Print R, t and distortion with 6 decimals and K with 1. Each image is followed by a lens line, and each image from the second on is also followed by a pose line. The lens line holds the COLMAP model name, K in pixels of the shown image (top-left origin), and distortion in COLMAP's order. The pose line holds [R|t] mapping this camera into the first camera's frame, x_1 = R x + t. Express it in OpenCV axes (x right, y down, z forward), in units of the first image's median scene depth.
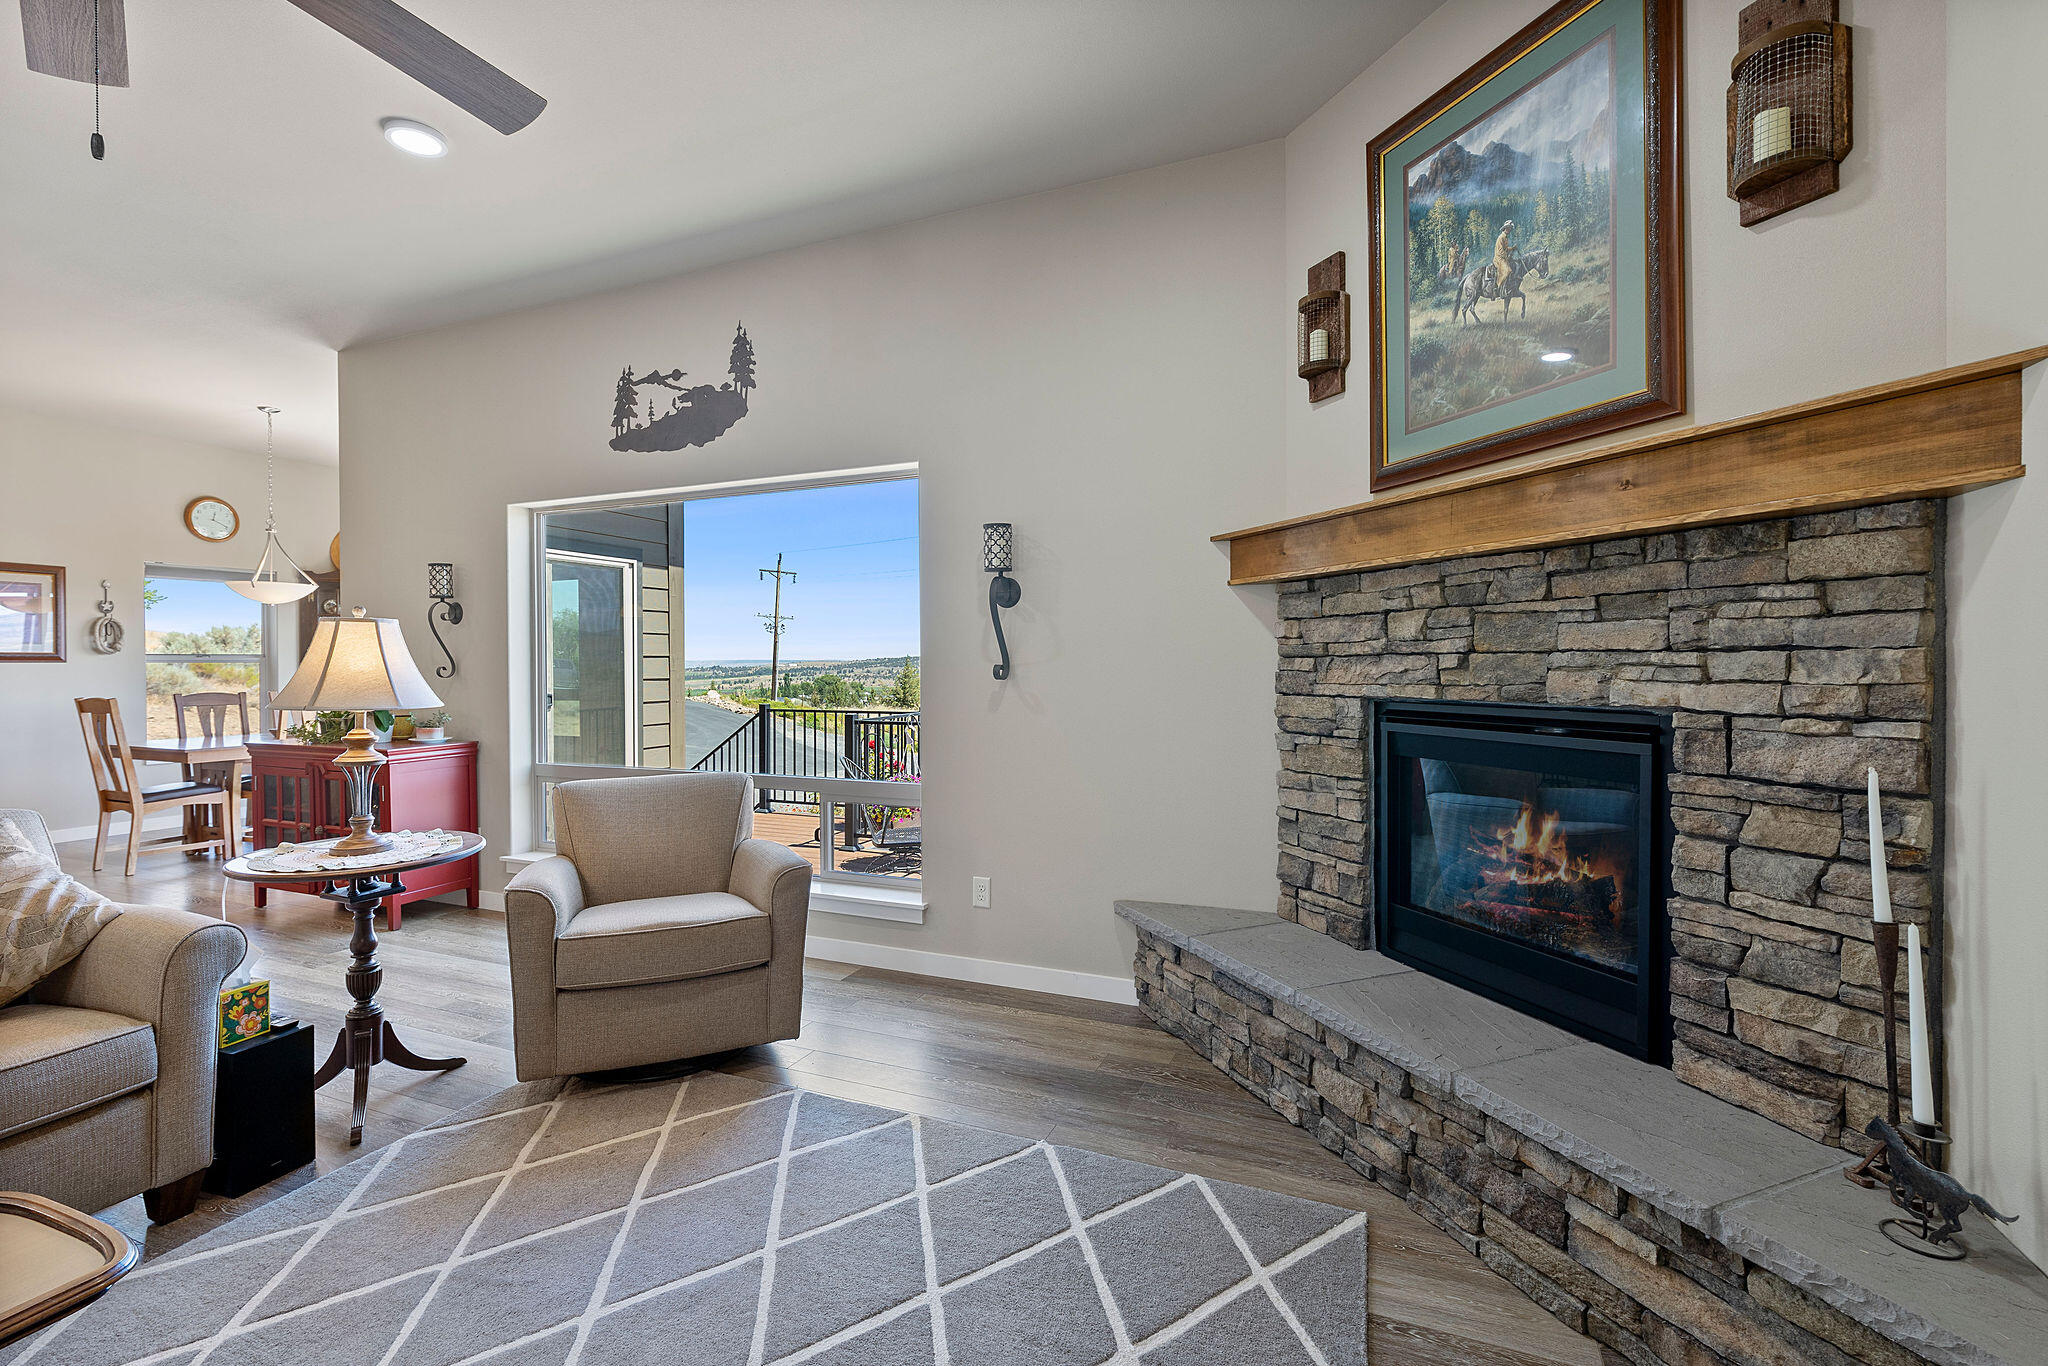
lens RADIAL K [[898.4, 0, 1015.4], [0, 898.4, 670.4], [0, 0, 1]] dist [-0.001850, -0.000260]
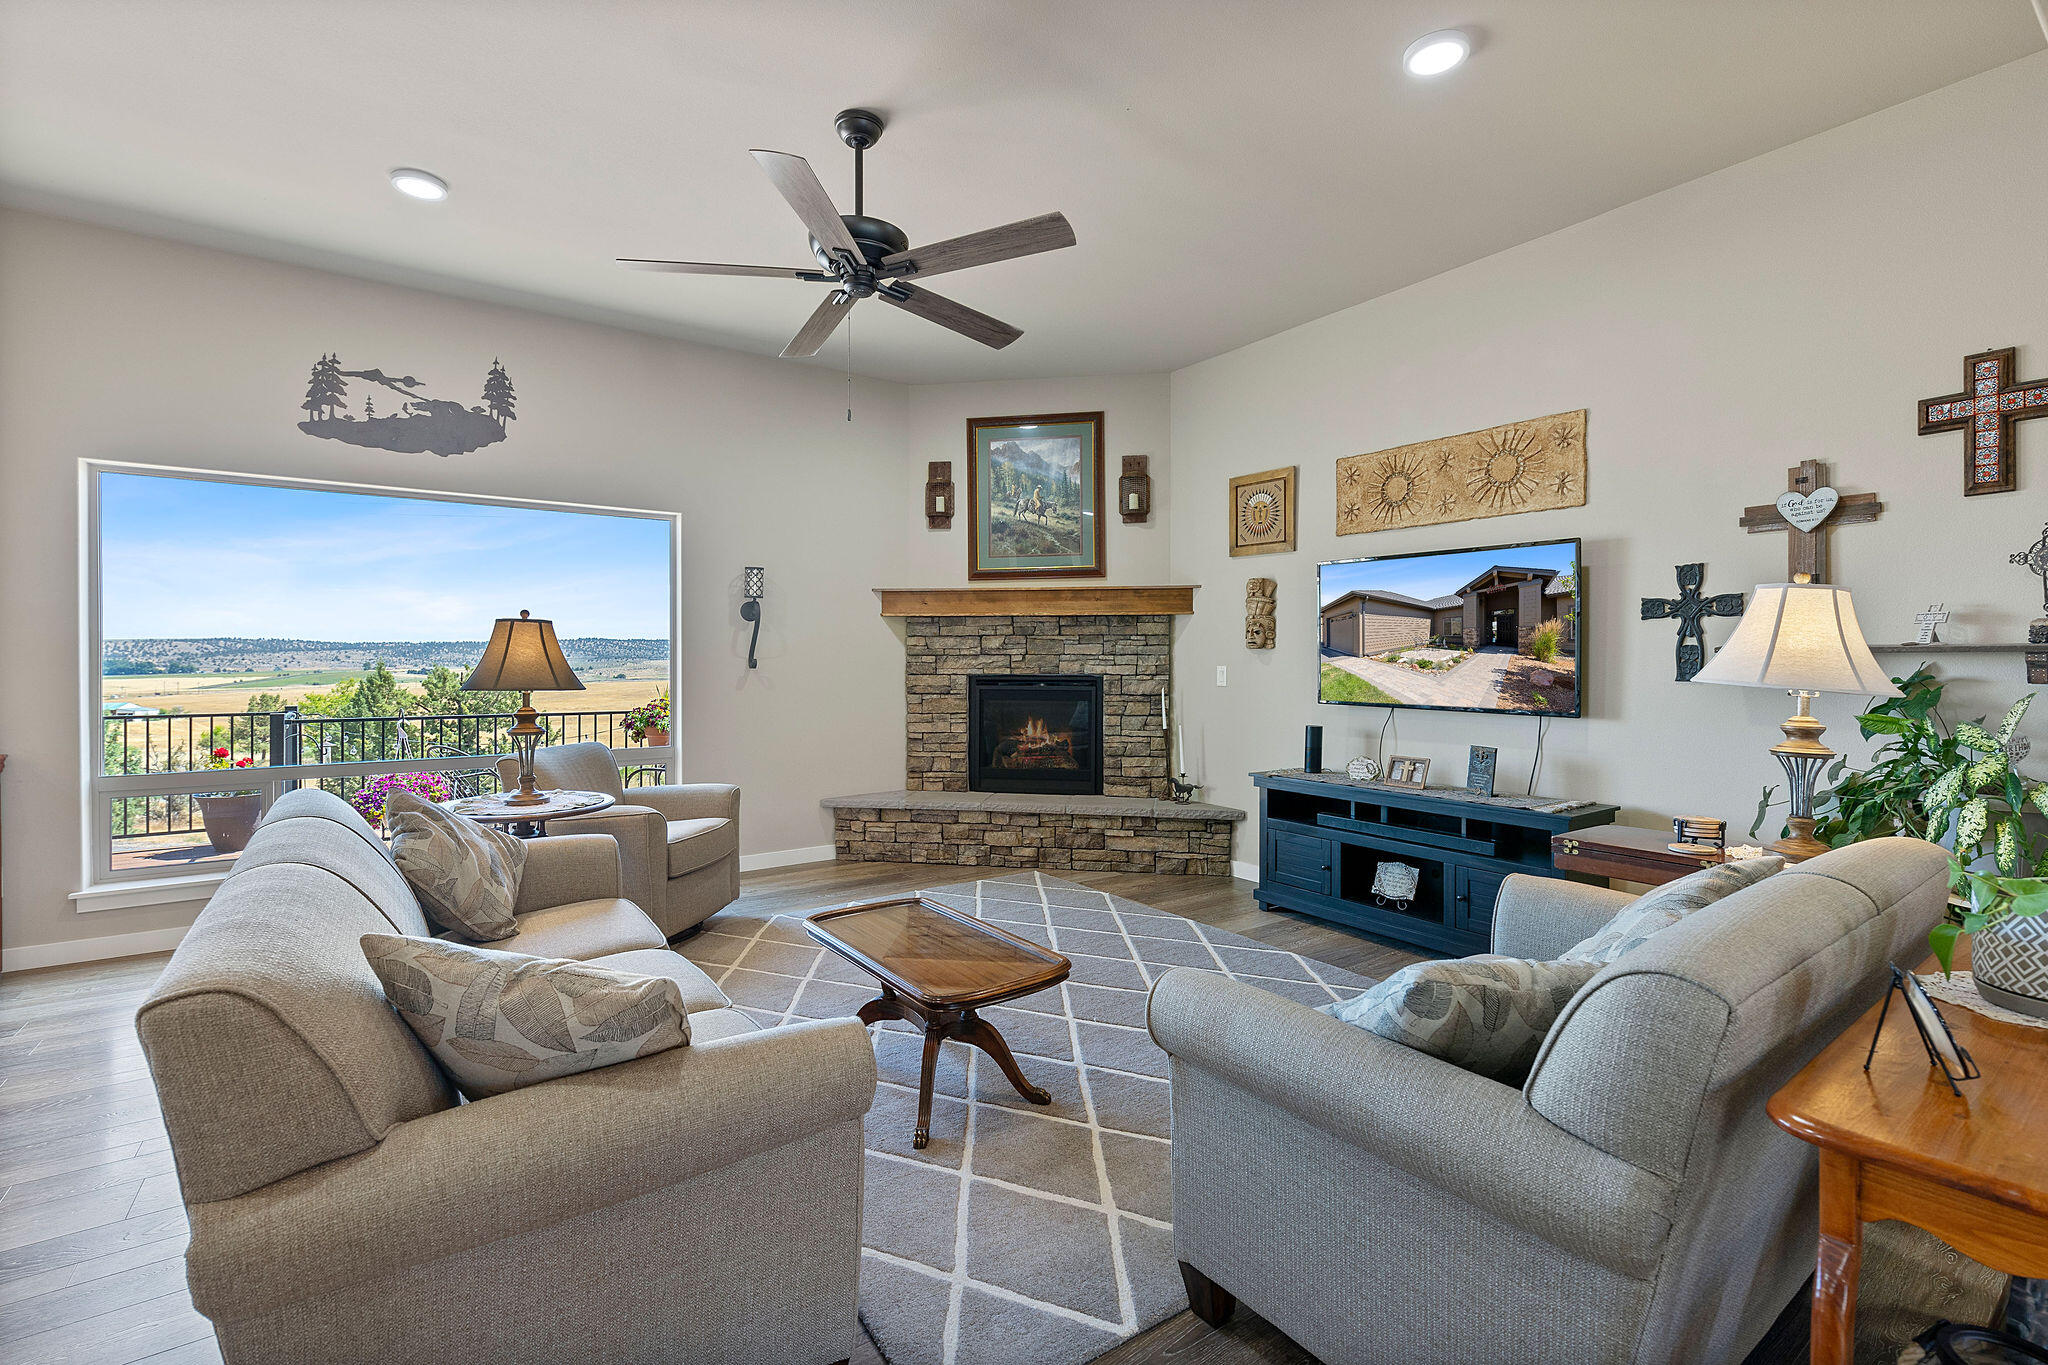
lens RADIAL K [[898.4, 0, 1033.1], [0, 898.4, 666.2], [0, 0, 1]] dist [-0.001850, -0.000260]
pose [[0.521089, -0.002305, 0.853499, -1.517253], [0.003473, 0.999994, 0.000581, 0.010094], [-0.853495, 0.002661, 0.521094, -0.288546]]
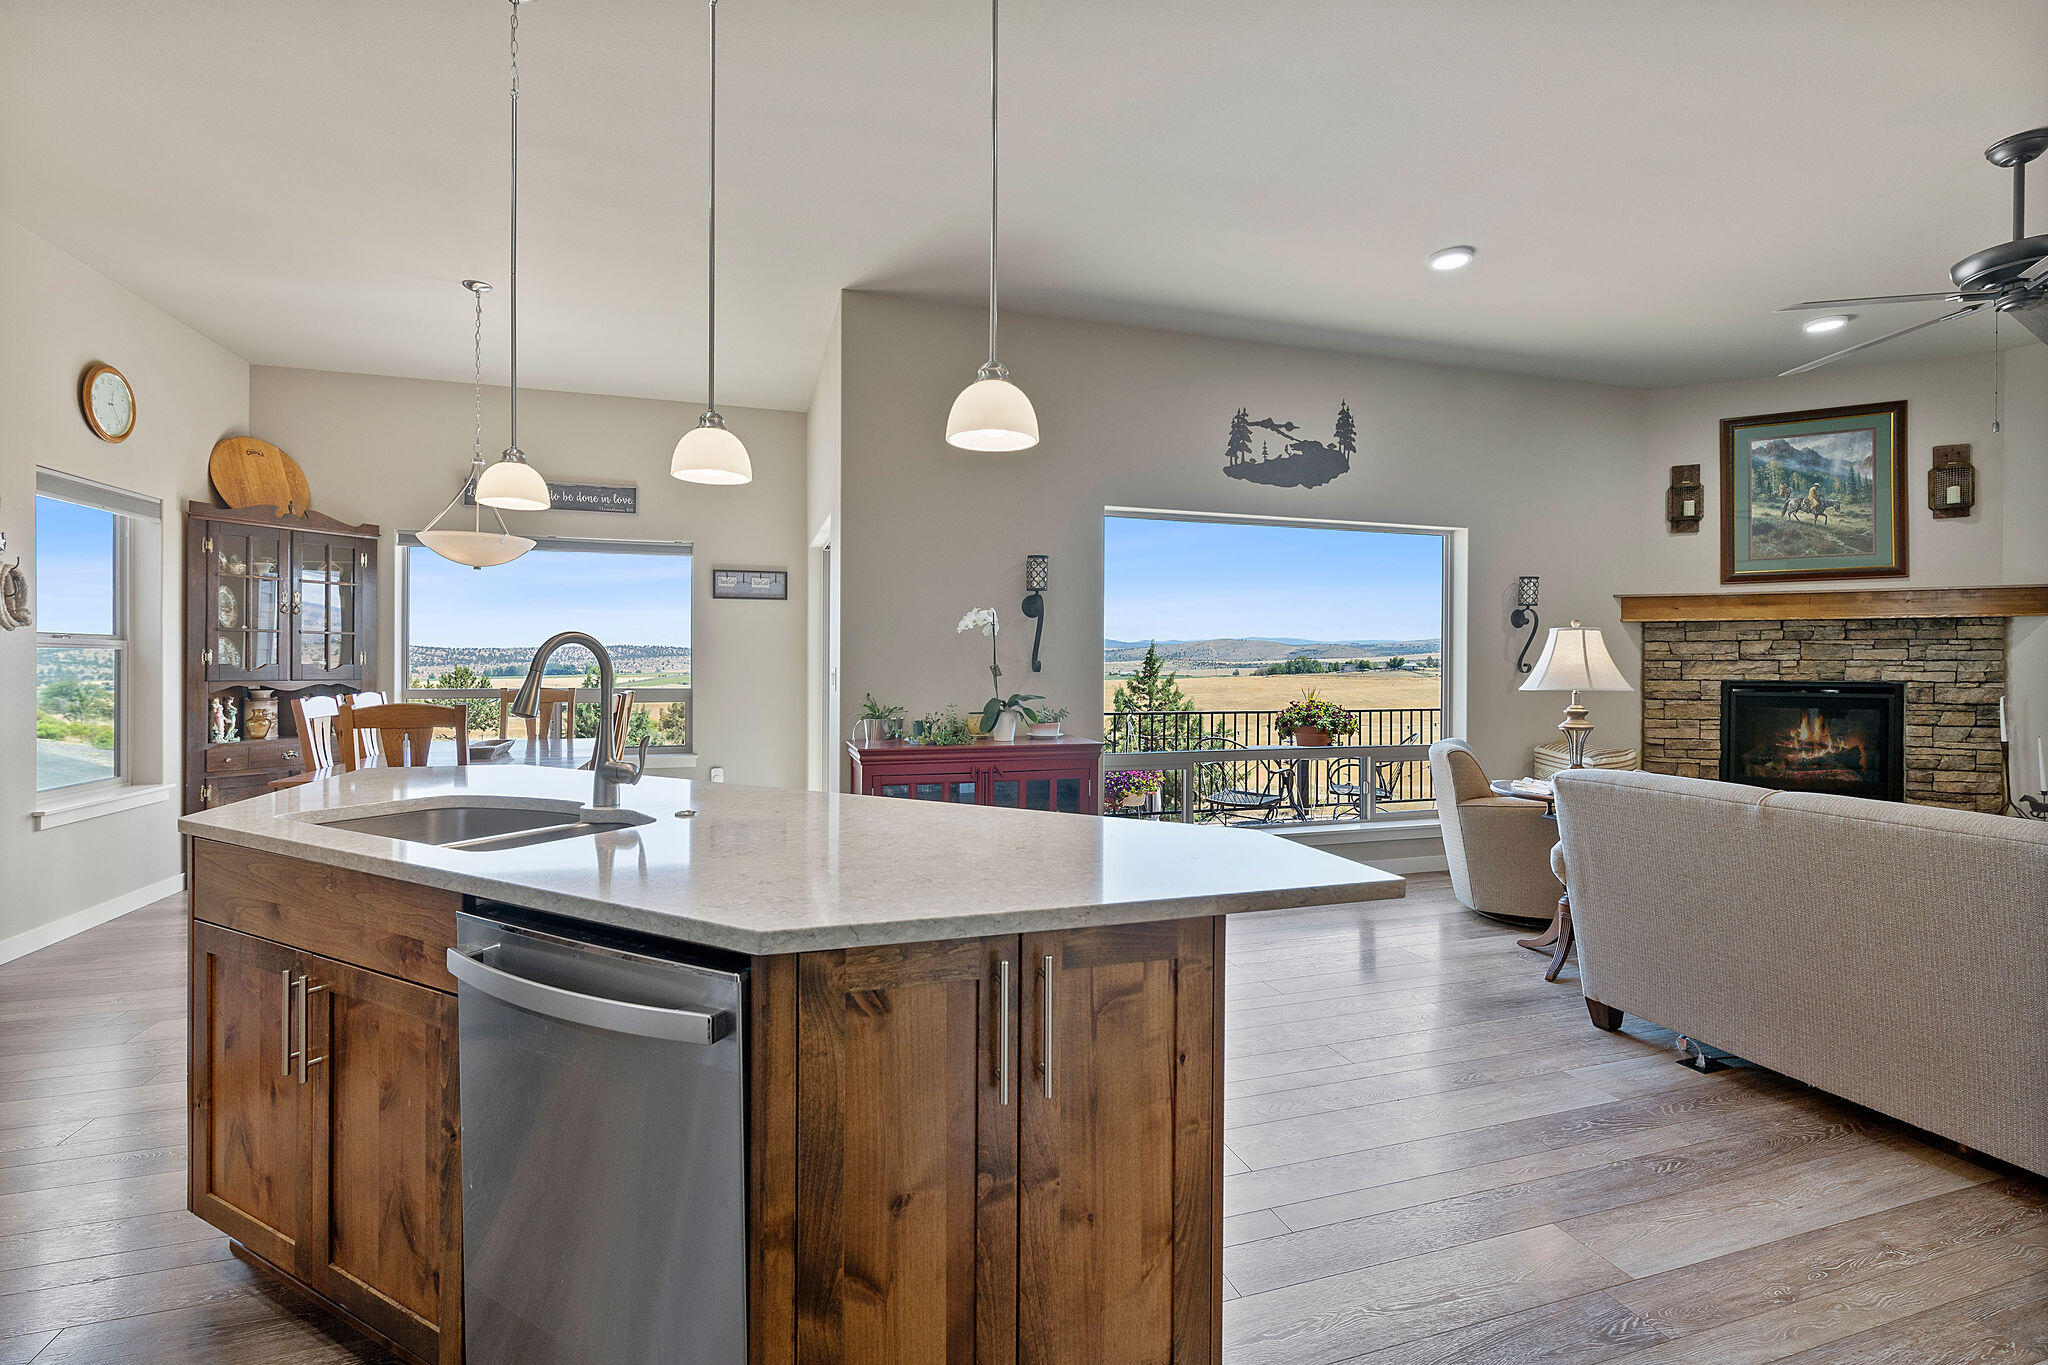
lens RADIAL K [[898.4, 0, 1031.5], [0, 898.4, 671.3], [0, 0, 1]] dist [-0.001850, -0.000260]
pose [[0.760749, 0.003374, 0.649038, -2.456572], [-0.002513, 0.999994, -0.002253, 0.019159], [-0.649042, 0.000083, 0.760753, 0.492598]]
